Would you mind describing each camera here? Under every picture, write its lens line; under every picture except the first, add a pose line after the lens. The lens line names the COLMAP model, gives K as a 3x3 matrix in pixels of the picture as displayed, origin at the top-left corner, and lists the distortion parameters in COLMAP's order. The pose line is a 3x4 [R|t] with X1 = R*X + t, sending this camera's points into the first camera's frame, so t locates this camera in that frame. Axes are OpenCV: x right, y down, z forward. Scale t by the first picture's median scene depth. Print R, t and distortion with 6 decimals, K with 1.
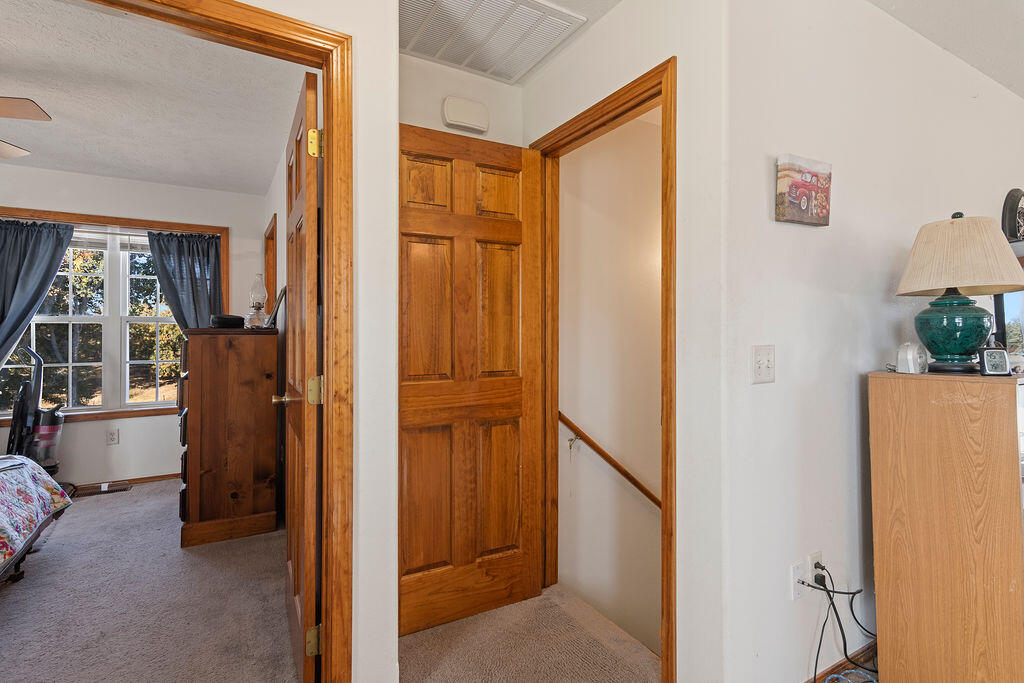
lens RADIAL K [[501.0, 0, 512.9], [0, 501.0, 337.5], [0, 0, 1]] dist [0.010203, -0.005276]
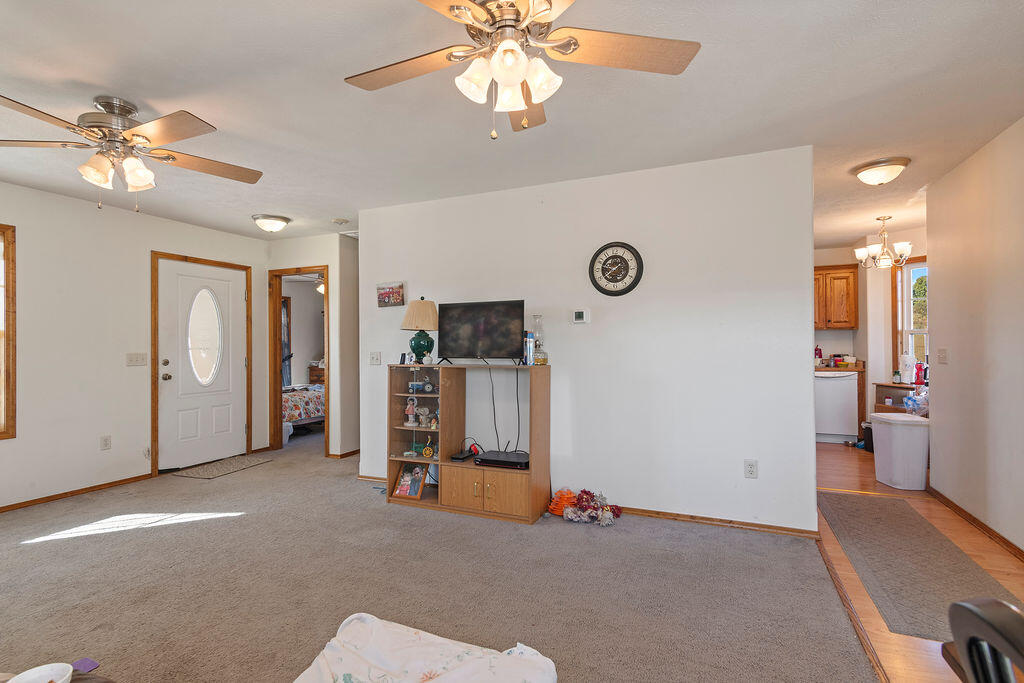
lens RADIAL K [[501.0, 0, 517.8], [0, 501.0, 342.1], [0, 0, 1]] dist [0.010203, -0.005276]
pose [[0.594738, -0.004714, -0.803906, 3.146885], [-0.003293, 0.999960, -0.008300, -0.019480], [0.803913, 0.007583, 0.594699, -0.030425]]
